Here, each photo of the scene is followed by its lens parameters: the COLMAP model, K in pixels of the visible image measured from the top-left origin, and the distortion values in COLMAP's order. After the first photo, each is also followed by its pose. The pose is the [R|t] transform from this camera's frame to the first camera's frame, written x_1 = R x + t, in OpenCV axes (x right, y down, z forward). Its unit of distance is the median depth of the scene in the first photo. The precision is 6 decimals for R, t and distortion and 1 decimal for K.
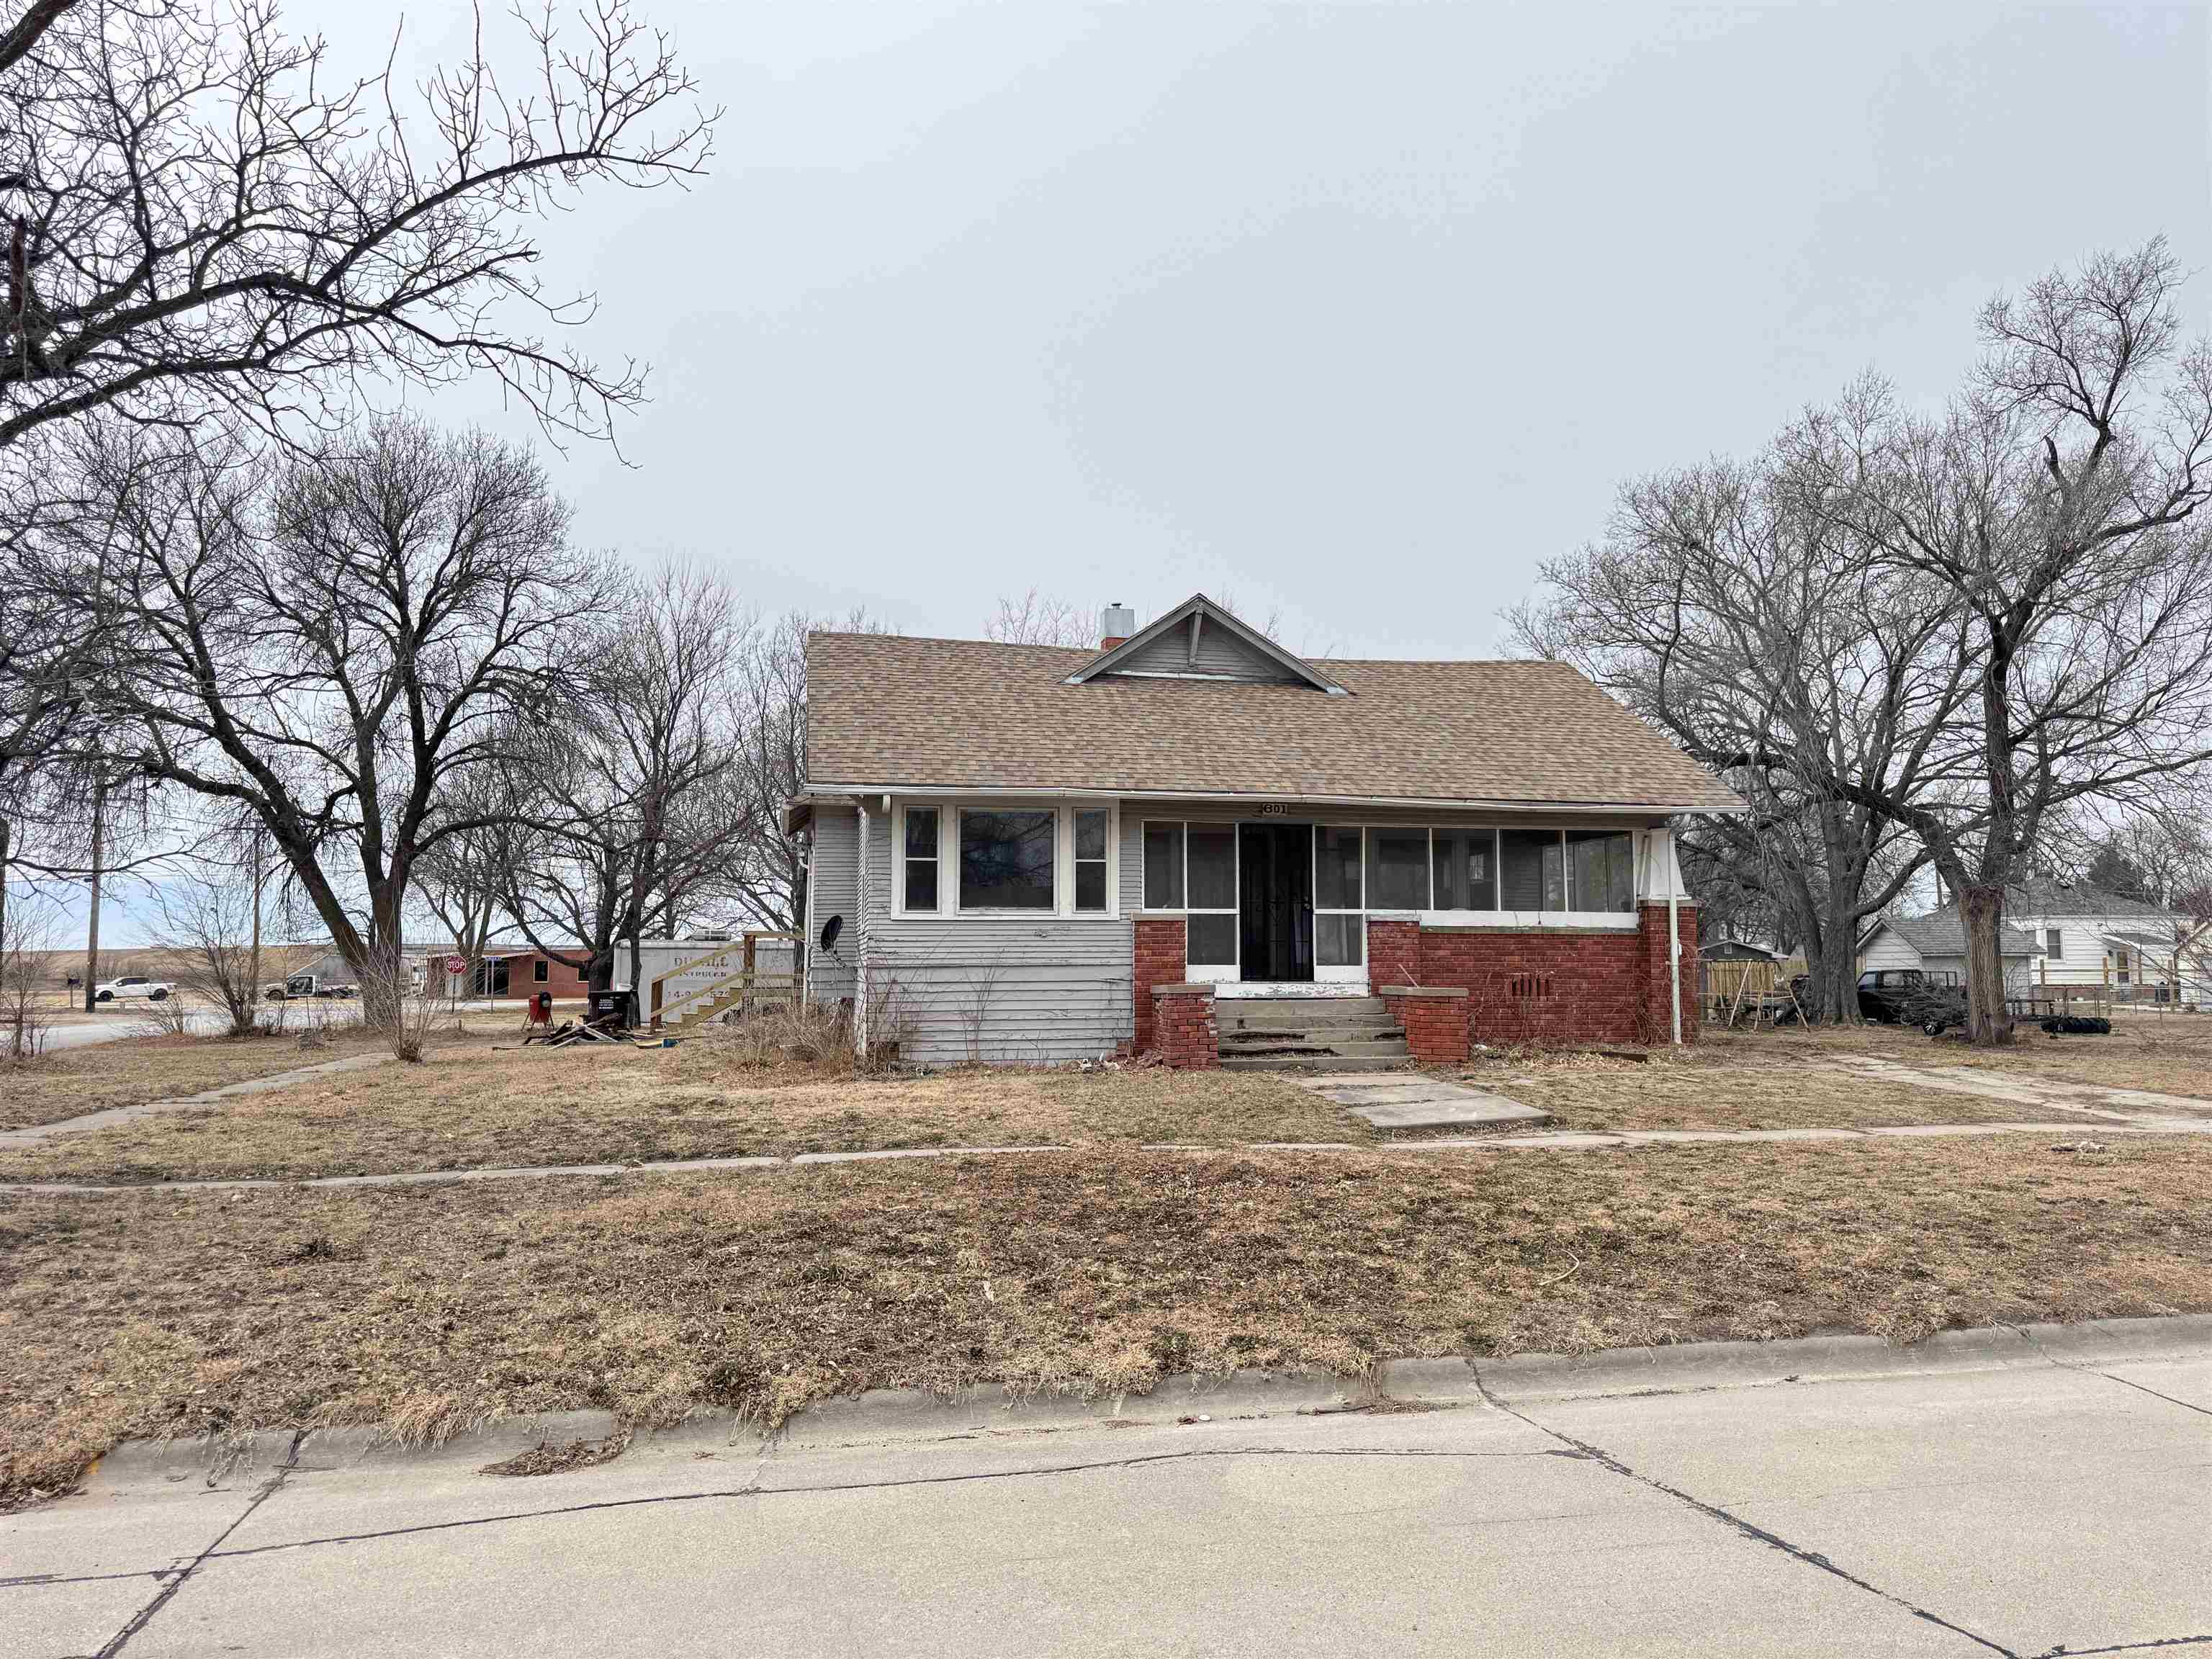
lens RADIAL K [[1519.4, 0, 1106.0], [0, 1519.4, 829.5], [0, 0, 1]] dist [0.065111, -0.000851]
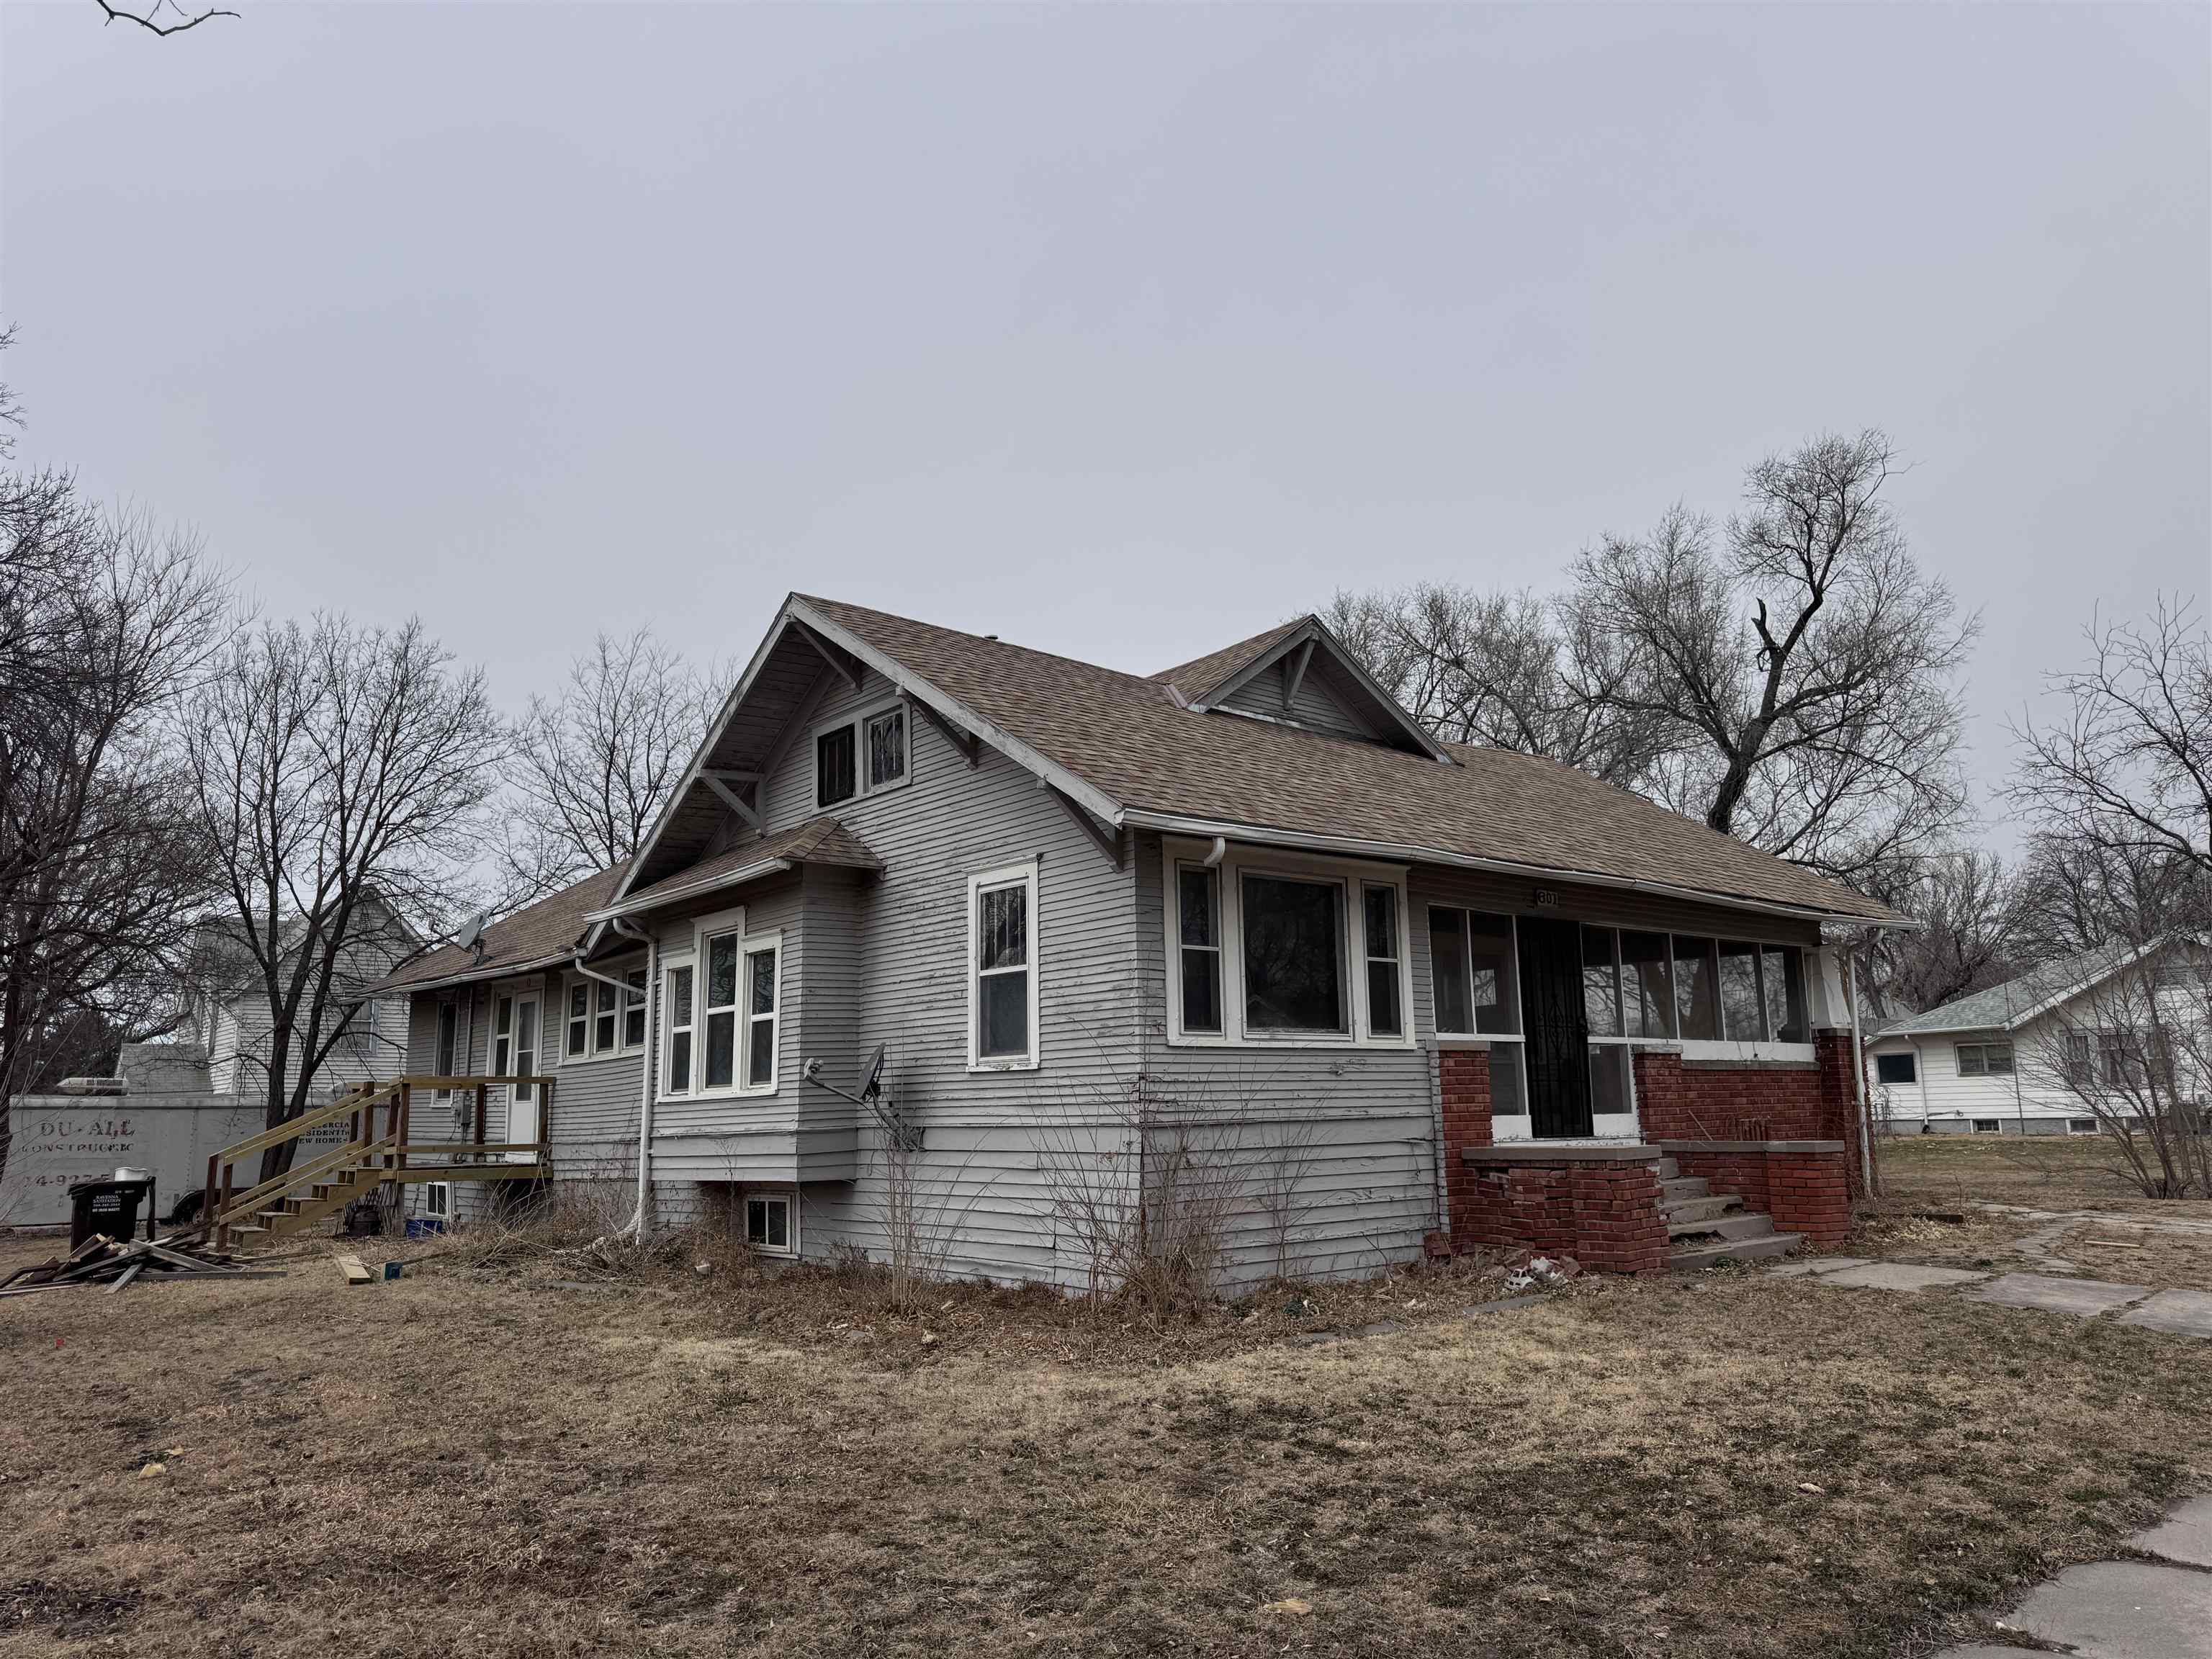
lens RADIAL K [[1519.4, 0, 1106.0], [0, 1519.4, 829.5], [0, 0, 1]] dist [0.065111, -0.000851]
pose [[0.900249, 0.062374, 0.430884, -0.410828], [-0.021342, 0.994817, -0.099418, 0.032575], [-0.434851, 0.080305, 0.896914, 0.441605]]
